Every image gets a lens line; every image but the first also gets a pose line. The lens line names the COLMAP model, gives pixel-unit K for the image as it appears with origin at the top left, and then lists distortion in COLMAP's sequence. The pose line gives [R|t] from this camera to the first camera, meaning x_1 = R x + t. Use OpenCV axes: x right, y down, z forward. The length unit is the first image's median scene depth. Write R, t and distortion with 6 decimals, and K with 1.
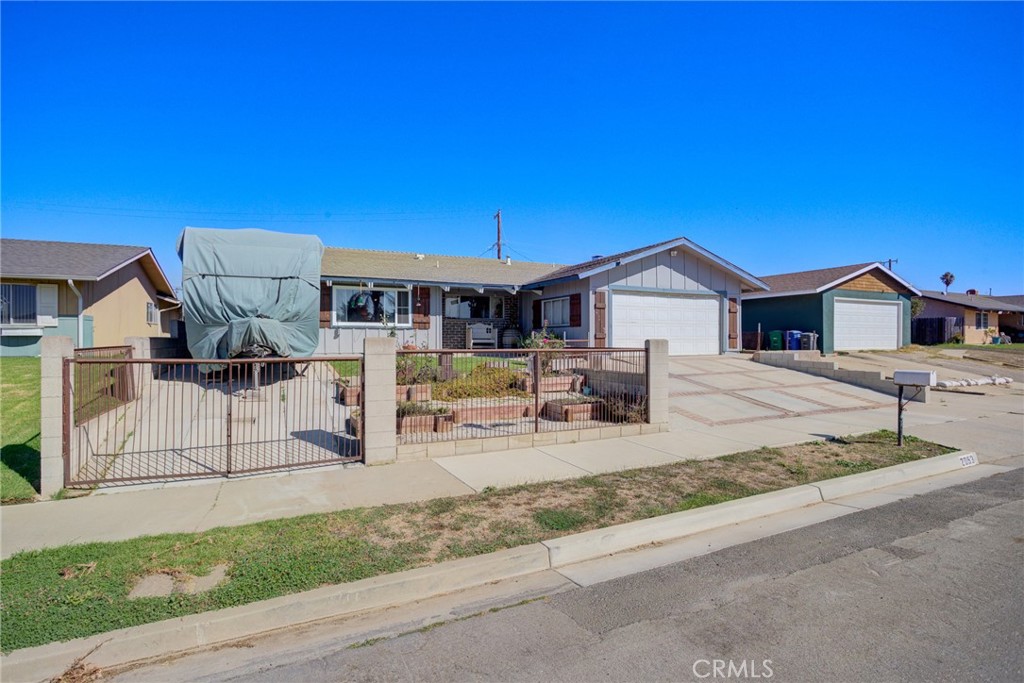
lens RADIAL K [[496.8, 0, 514.4], [0, 496.8, 337.0], [0, 0, 1]] dist [-0.001879, 0.000650]
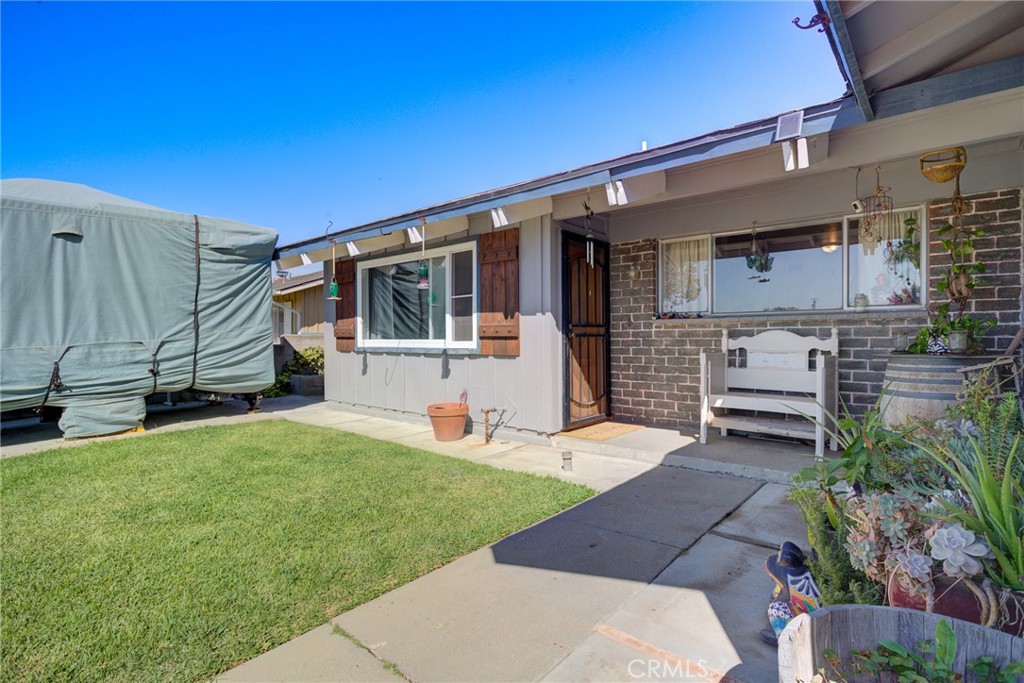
lens RADIAL K [[500.6, 0, 517.1], [0, 500.6, 338.8], [0, 0, 1]] dist [-0.014552, 0.005713]
pose [[0.397969, -0.000587, -0.917399, 0.130525], [0.008965, 0.999955, 0.003249, -0.029717], [0.917355, -0.009518, 0.397956, 0.901351]]
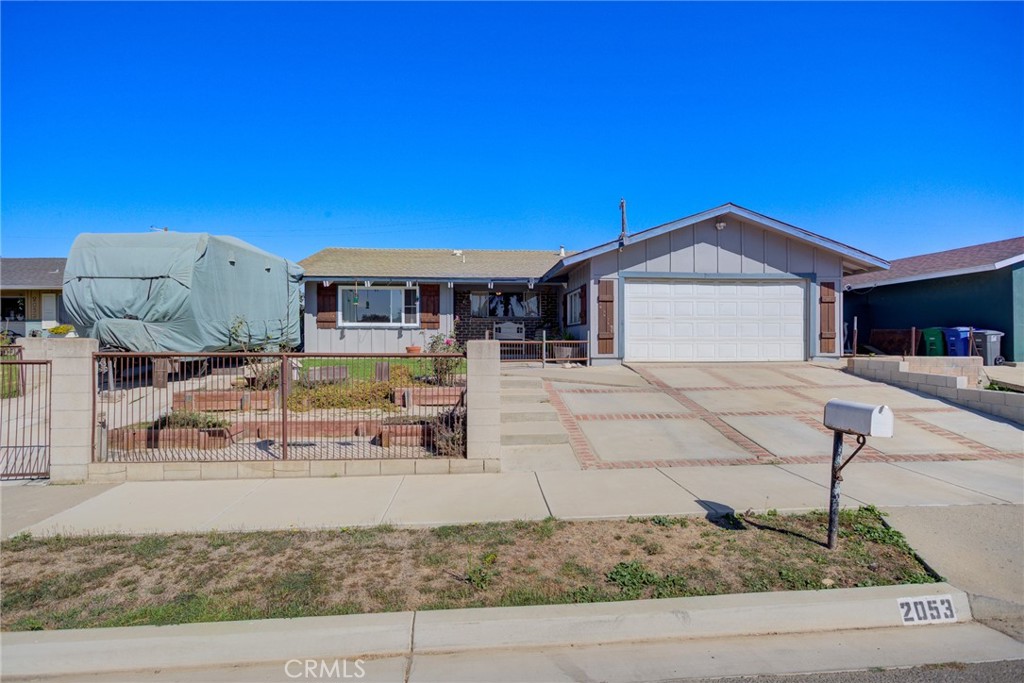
lens RADIAL K [[496.8, 0, 513.2], [0, 496.8, 337.9], [0, 0, 1]] dist [-0.001879, 0.000650]
pose [[0.931690, -0.001151, -0.363253, 0.307586], [0.001327, 0.999999, 0.000236, 0.000755], [0.363252, -0.000701, 0.931690, 0.188318]]
